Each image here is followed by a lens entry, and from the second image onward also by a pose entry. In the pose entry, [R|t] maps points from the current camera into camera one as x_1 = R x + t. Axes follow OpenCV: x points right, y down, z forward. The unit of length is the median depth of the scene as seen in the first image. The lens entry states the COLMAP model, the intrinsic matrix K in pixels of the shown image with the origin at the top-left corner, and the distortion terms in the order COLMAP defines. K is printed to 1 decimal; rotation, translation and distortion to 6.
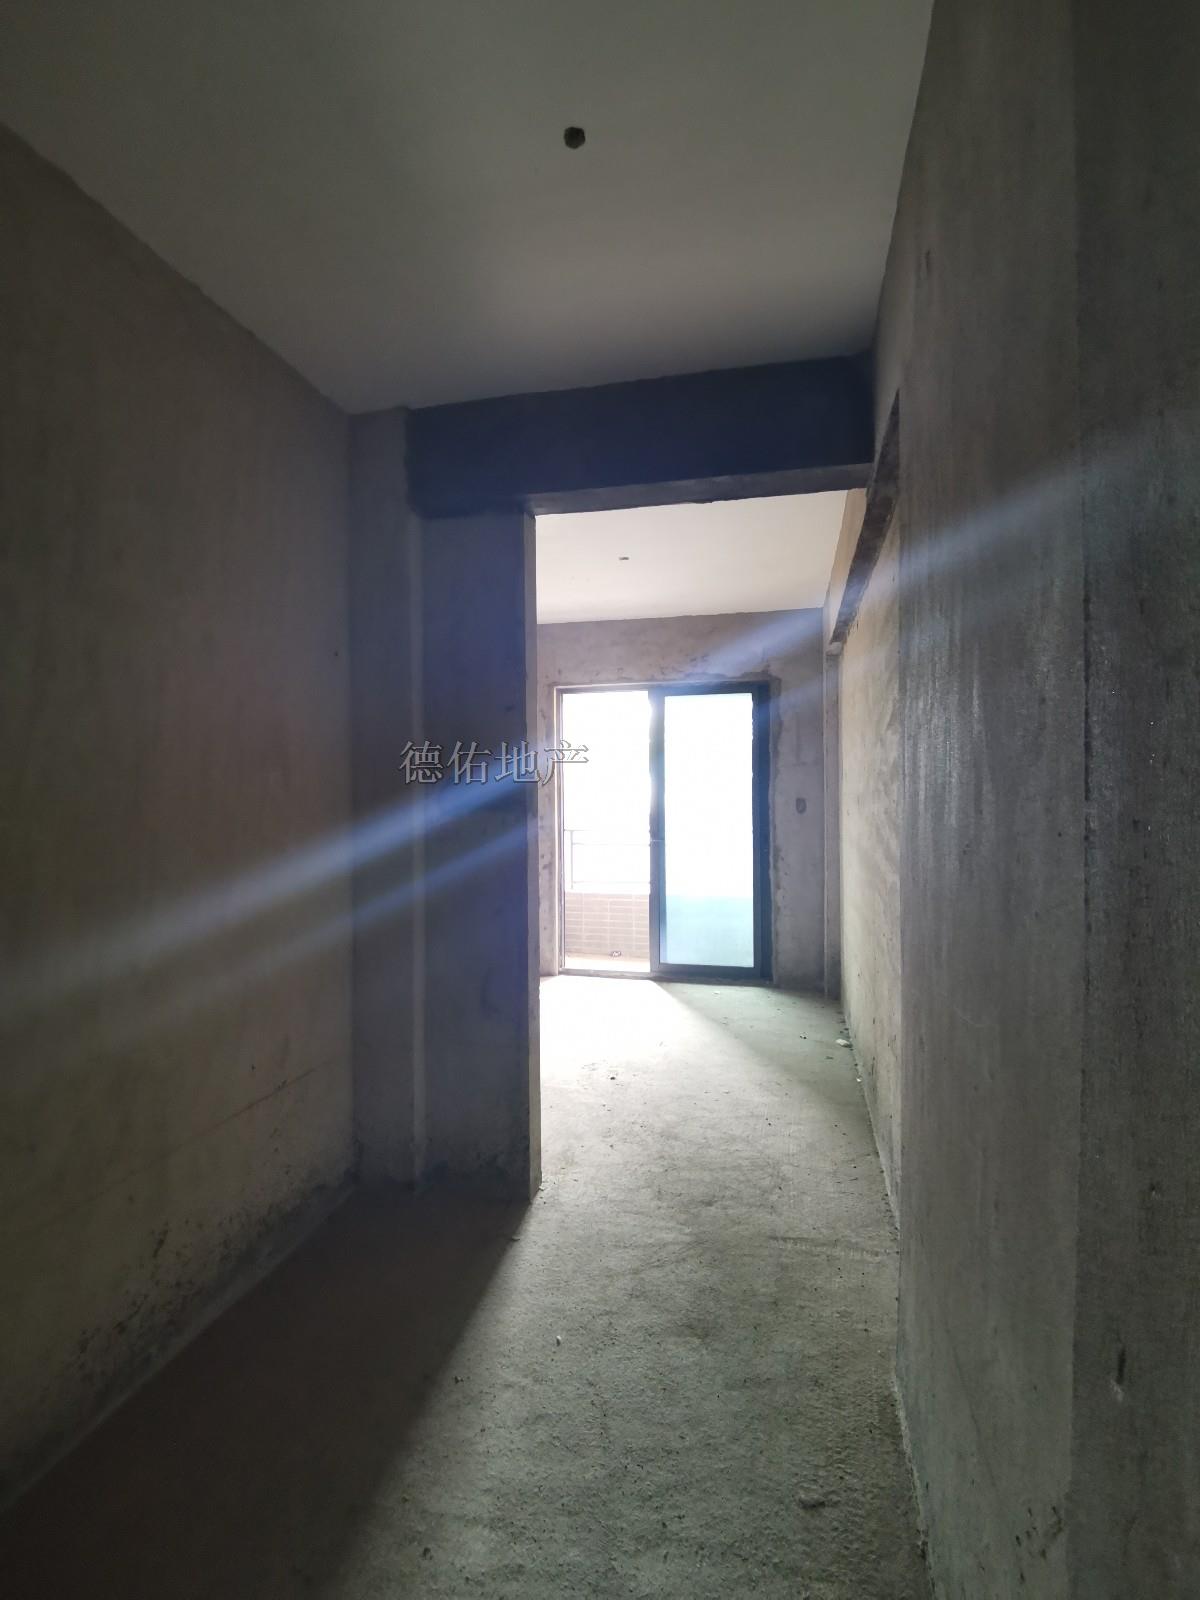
lens RADIAL K [[805.0, 0, 597.9], [0, 805.0, 796.8], [0, 0, 1]] dist [0.000611, -0.000004]
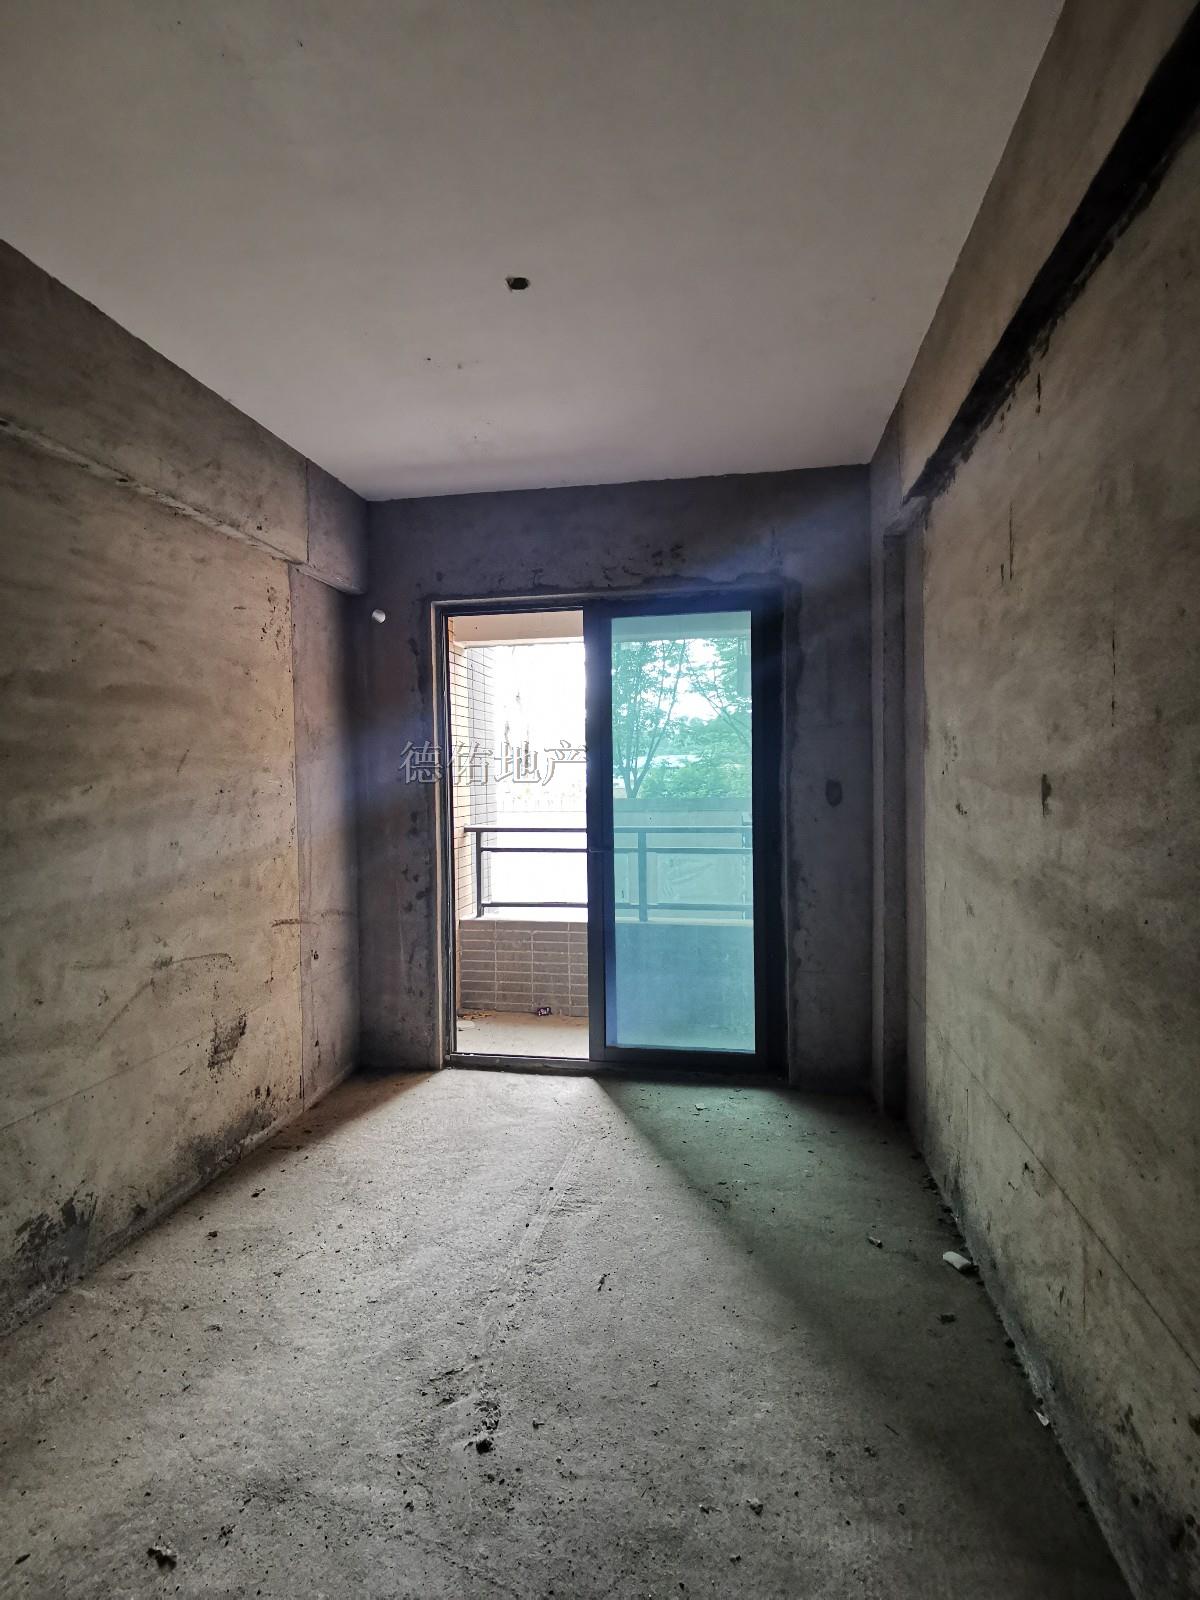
lens RADIAL K [[805.0, 0, 598.9], [0, 805.0, 801.1], [0, 0, 1]] dist [0.000611, -0.000004]
pose [[0.998371, -0.008151, 0.056467, 0.039921], [0.006616, 0.999605, 0.027318, -0.000836], [-0.056668, -0.026900, 0.998031, 0.399296]]
